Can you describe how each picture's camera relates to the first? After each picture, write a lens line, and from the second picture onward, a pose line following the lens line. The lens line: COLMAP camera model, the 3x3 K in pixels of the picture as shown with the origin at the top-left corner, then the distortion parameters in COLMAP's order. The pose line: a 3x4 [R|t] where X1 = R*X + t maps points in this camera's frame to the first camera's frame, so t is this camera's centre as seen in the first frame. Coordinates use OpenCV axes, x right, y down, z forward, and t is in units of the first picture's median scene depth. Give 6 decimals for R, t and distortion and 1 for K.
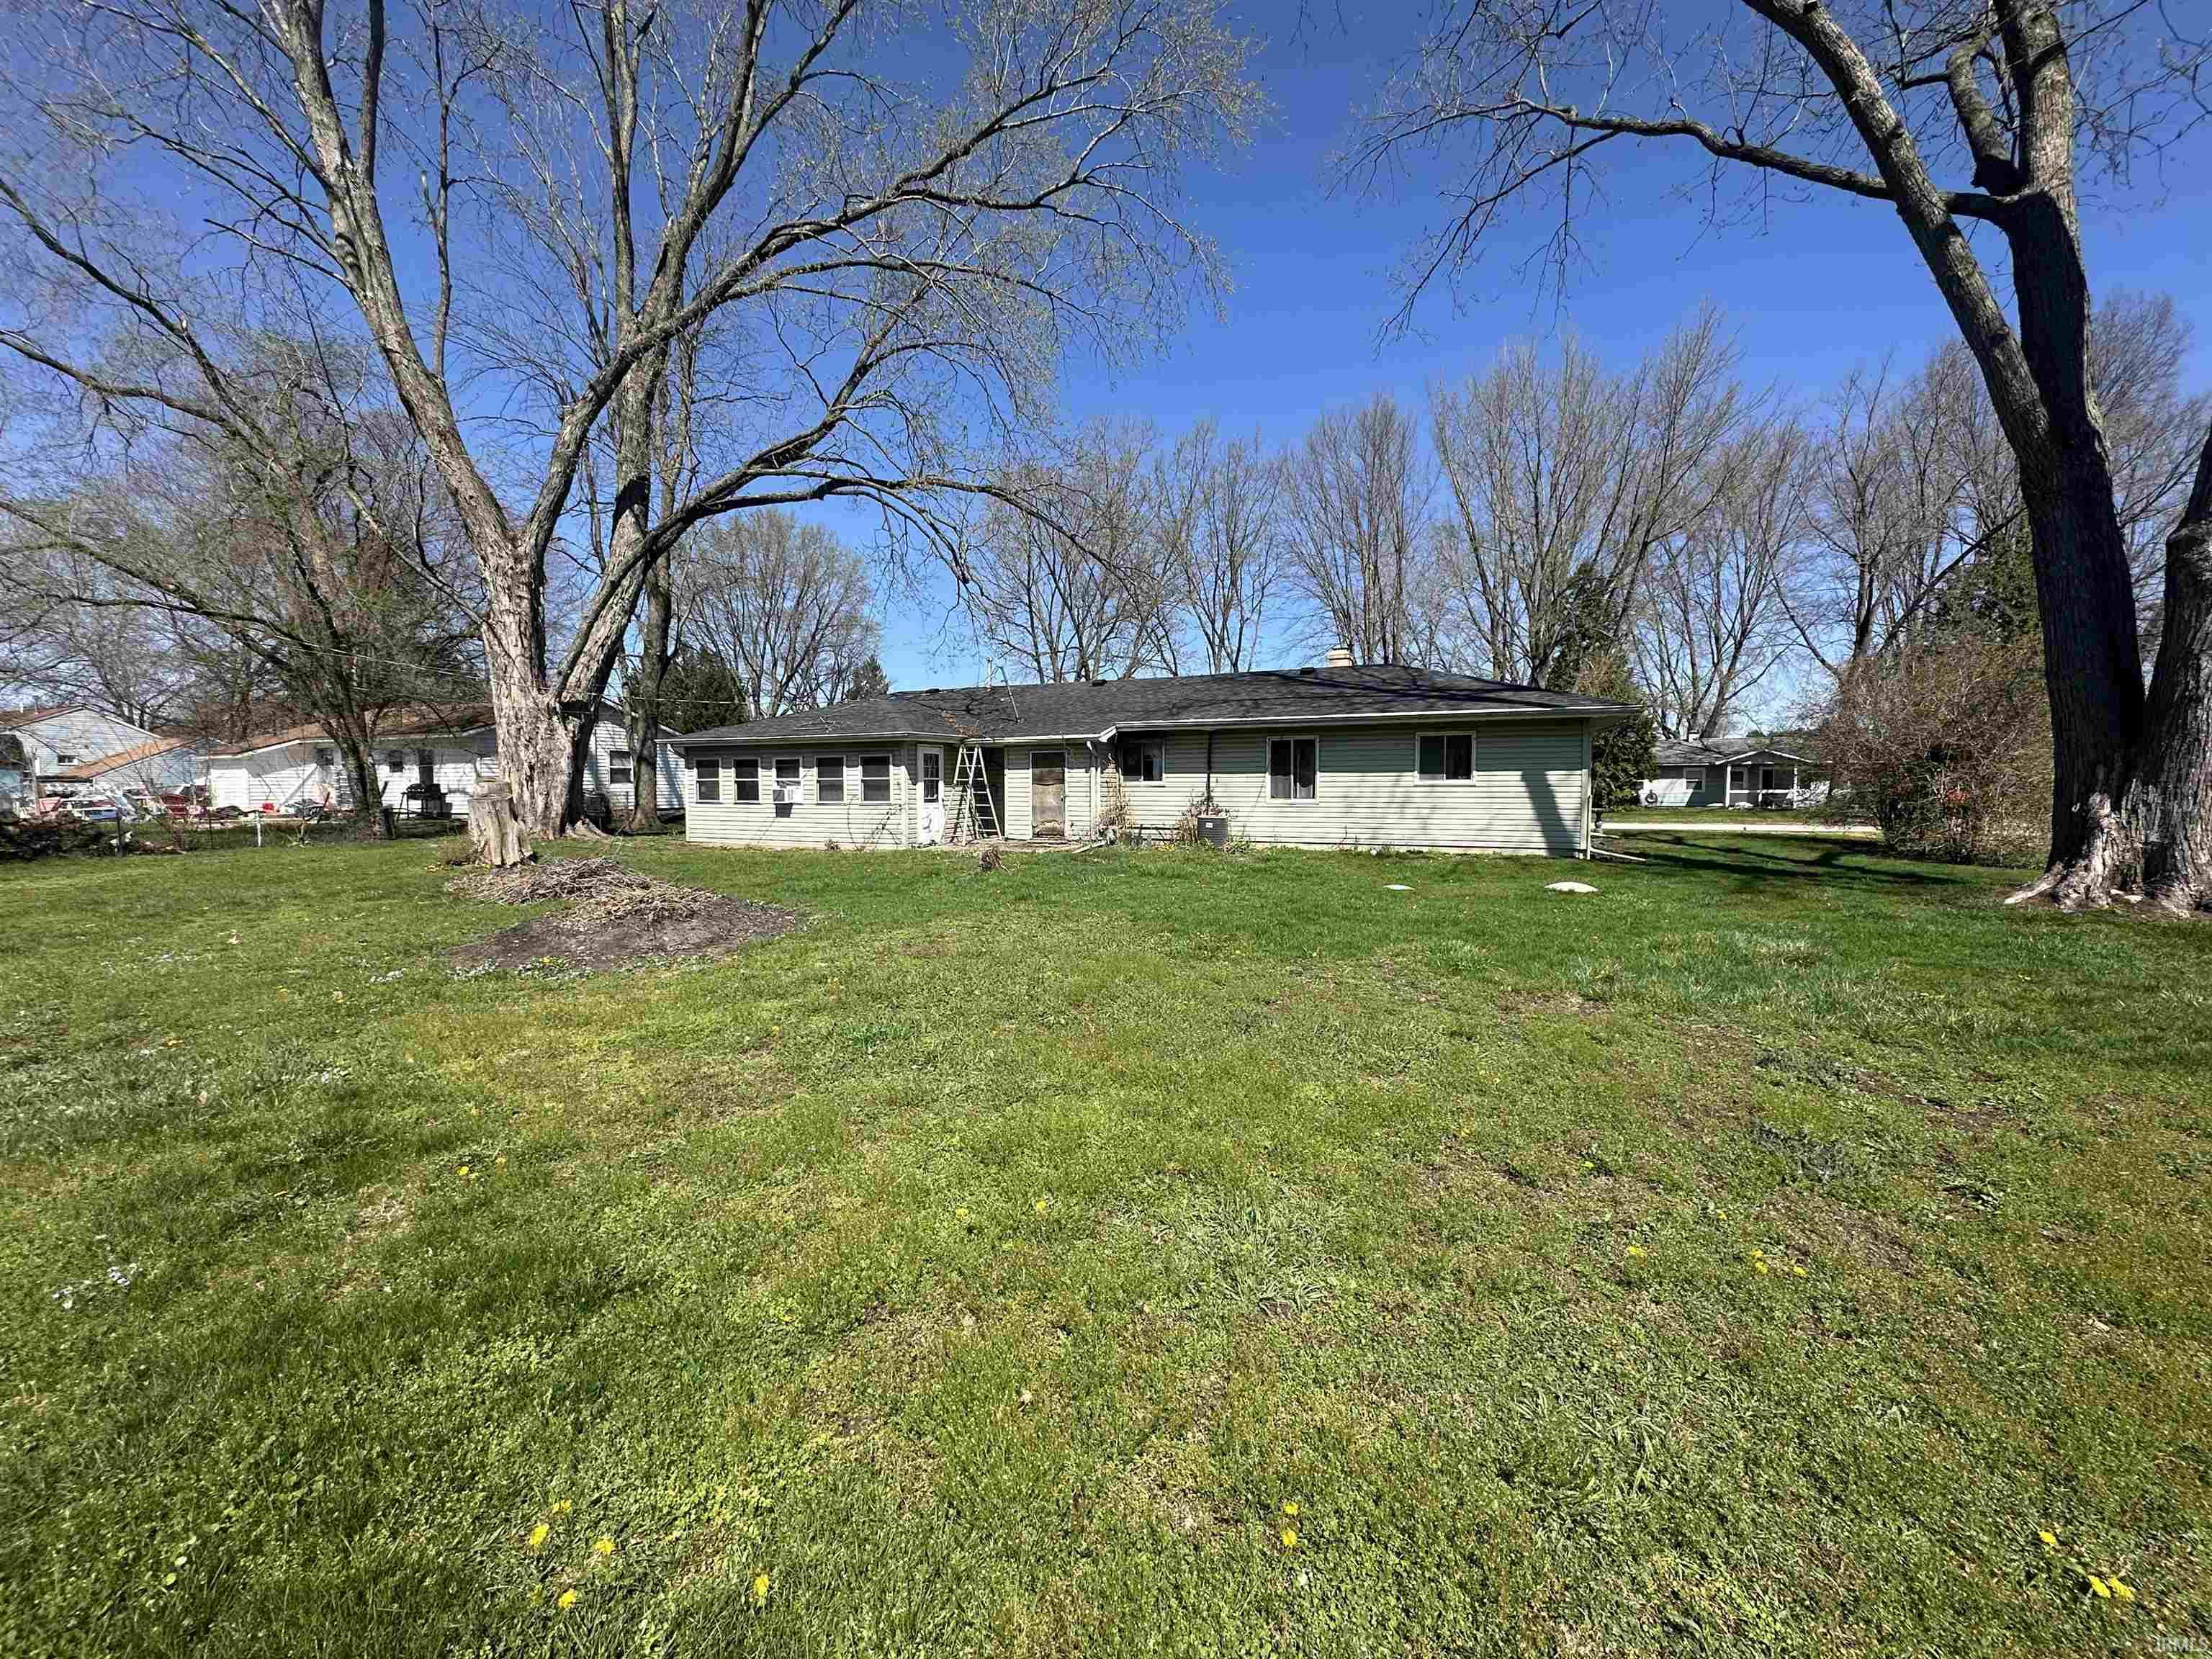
lens RADIAL K [[886.8, 0, 1098.5], [0, 886.8, 834.9], [0, 0, 1]] dist [0.000701, -0.000630]
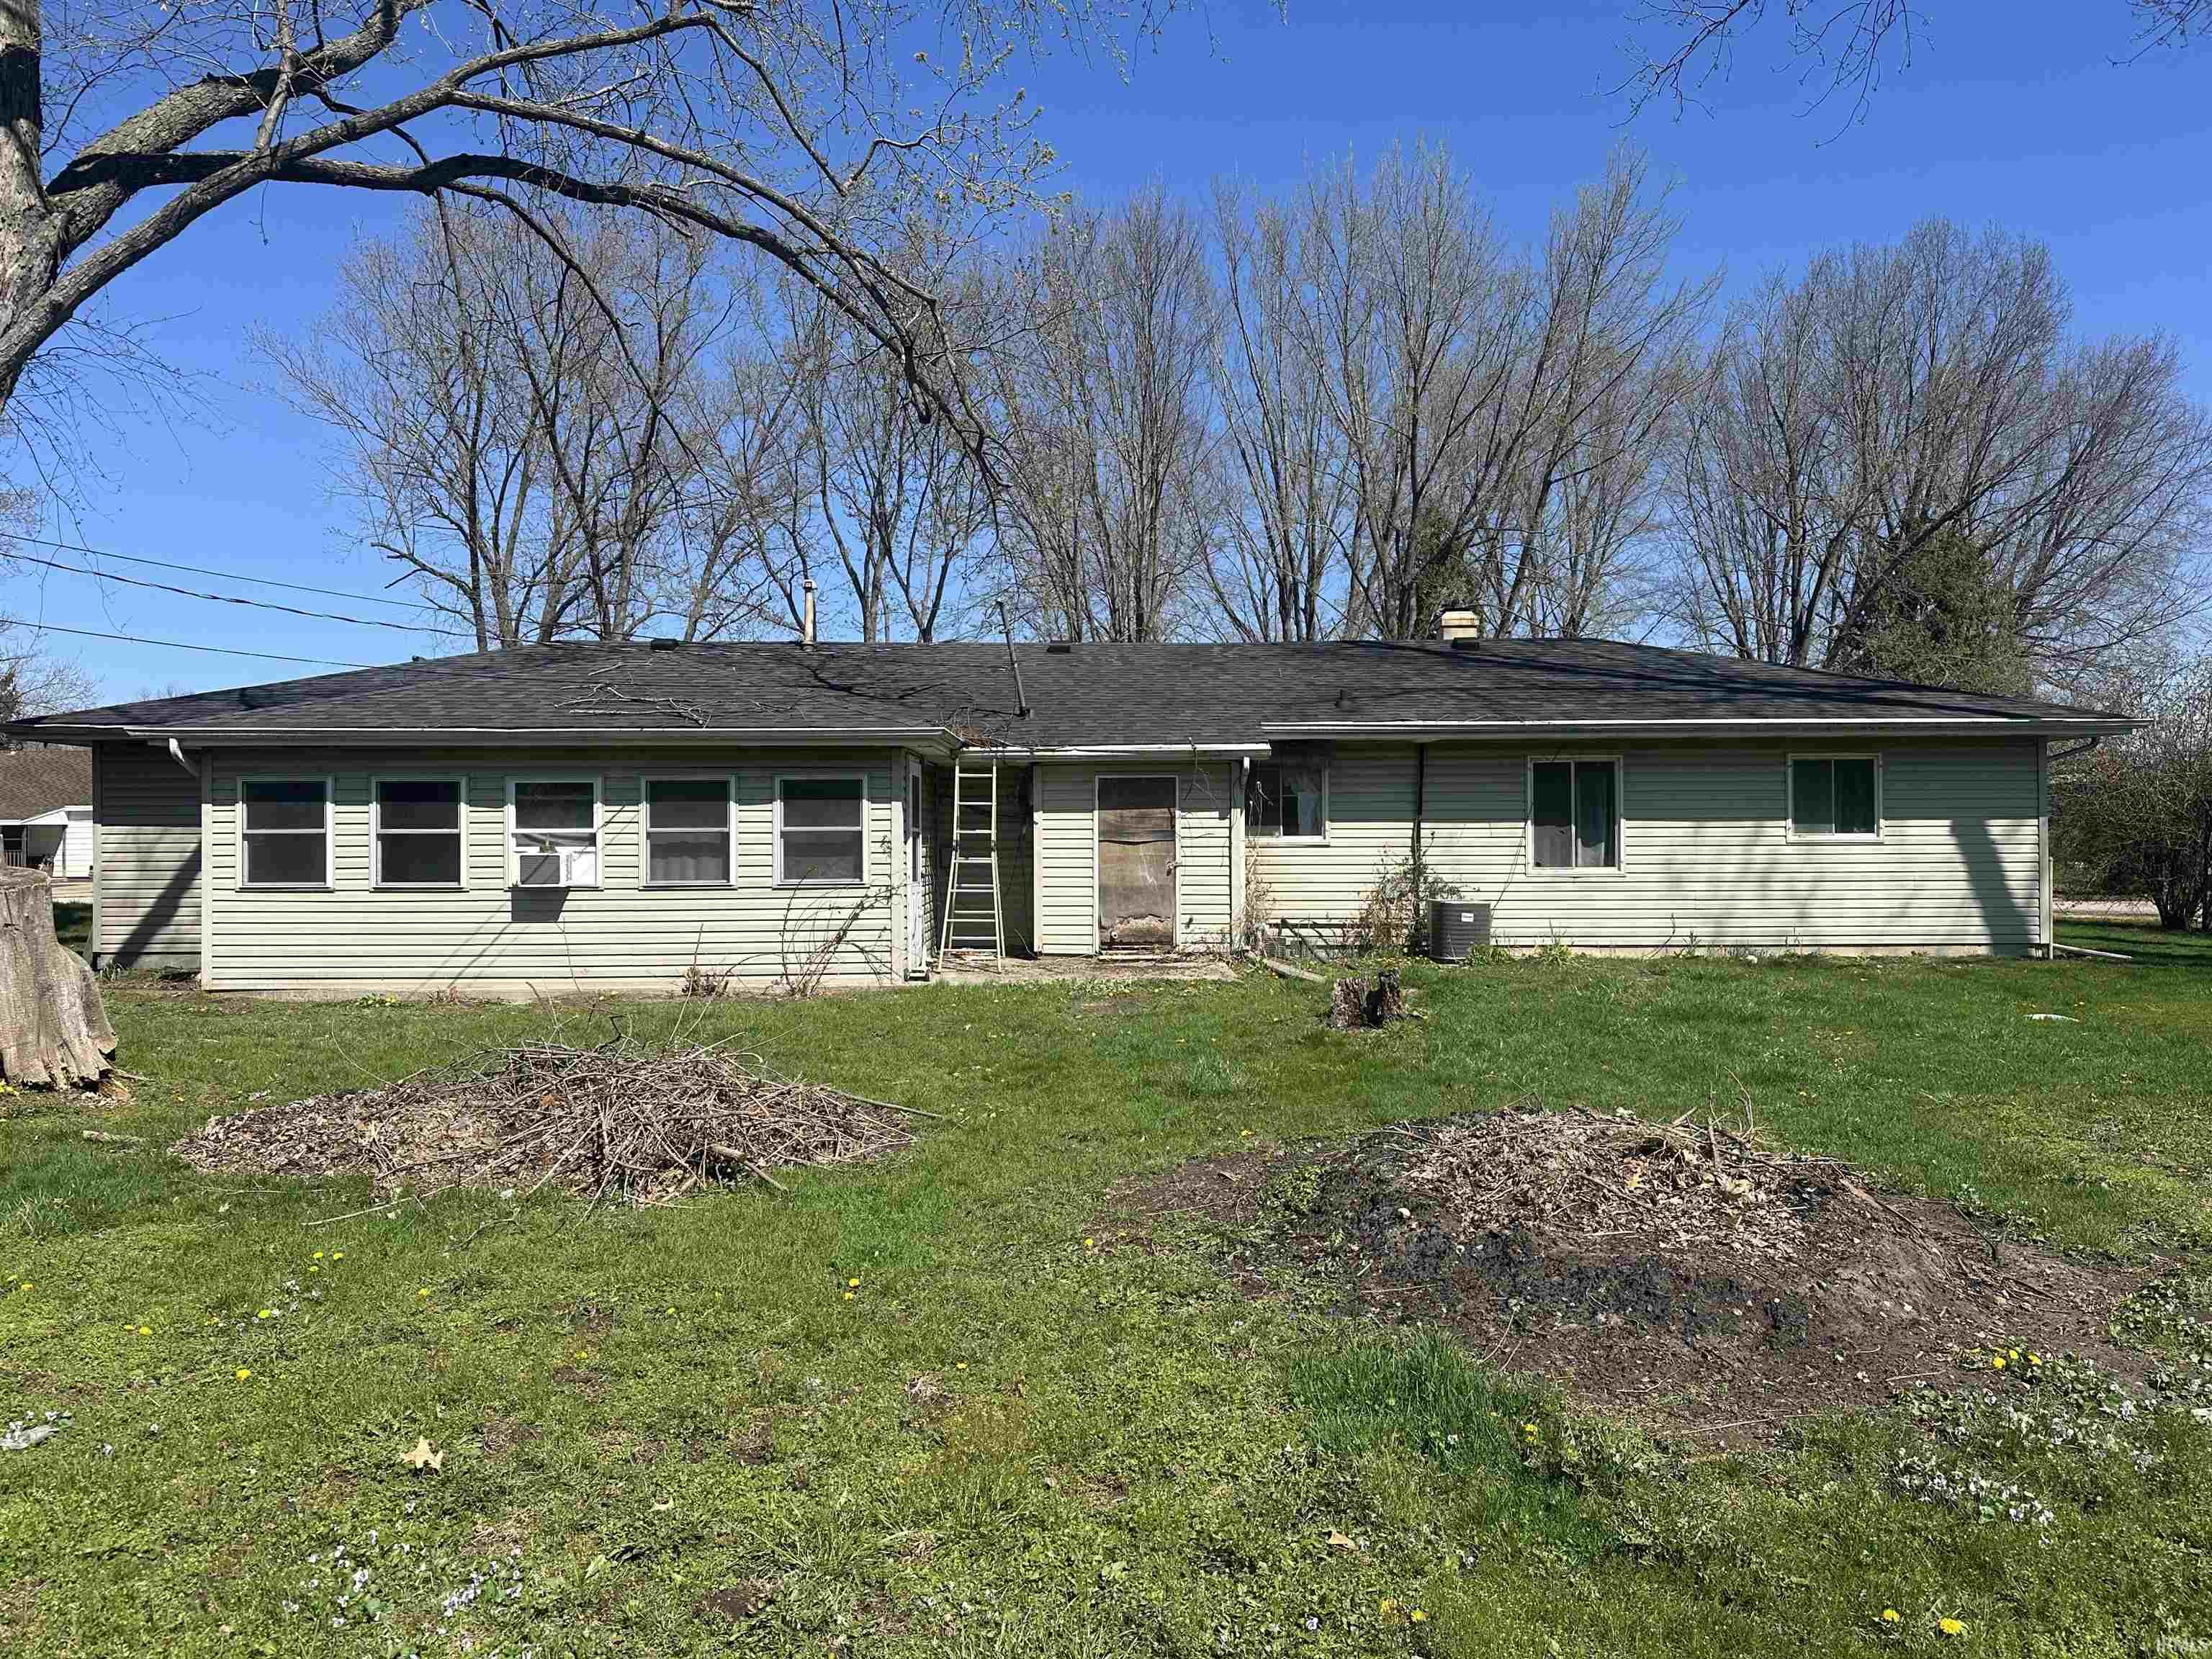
lens RADIAL K [[1550.8, 0, 1106.3], [0, 1550.8, 831.4], [0, 0, 1]] dist [0.035407, -0.039147]
pose [[0.906030, 0.001490, 0.423211, -0.447050], [0.025978, 0.997912, -0.059129, -0.012504], [-0.422416, 0.064567, 0.904100, 0.229413]]
